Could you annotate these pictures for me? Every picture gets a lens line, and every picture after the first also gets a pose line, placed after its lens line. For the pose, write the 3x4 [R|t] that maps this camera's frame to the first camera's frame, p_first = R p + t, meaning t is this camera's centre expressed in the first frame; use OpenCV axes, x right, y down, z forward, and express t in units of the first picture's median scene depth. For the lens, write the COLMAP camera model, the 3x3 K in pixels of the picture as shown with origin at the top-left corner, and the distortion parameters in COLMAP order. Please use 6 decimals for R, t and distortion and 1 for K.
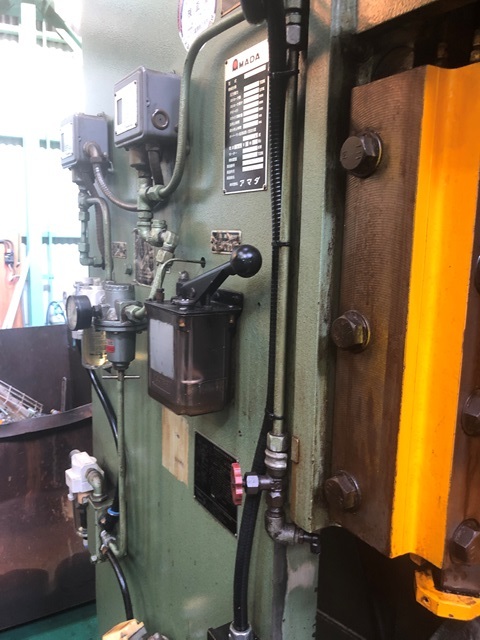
lens RADIAL K [[521.3, 0, 240.0], [0, 521.3, 320.0], [0, 0, 1]] dist [-0.001581, -0.013454]
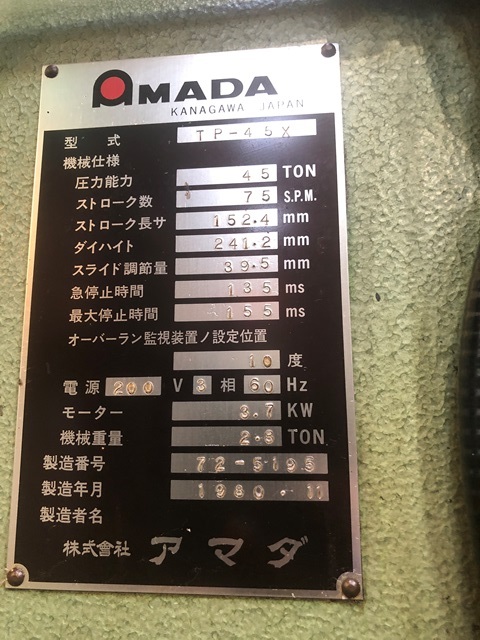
lens RADIAL K [[521.3, 0, 240.0], [0, 521.3, 320.0], [0, 0, 1]] dist [-0.001581, -0.013454]
pose [[0.619644, 0.118902, 0.775824, -0.164358], [0.142769, 0.954894, -0.260374, -0.301167], [-0.771789, 0.272103, 0.574719, 0.839619]]
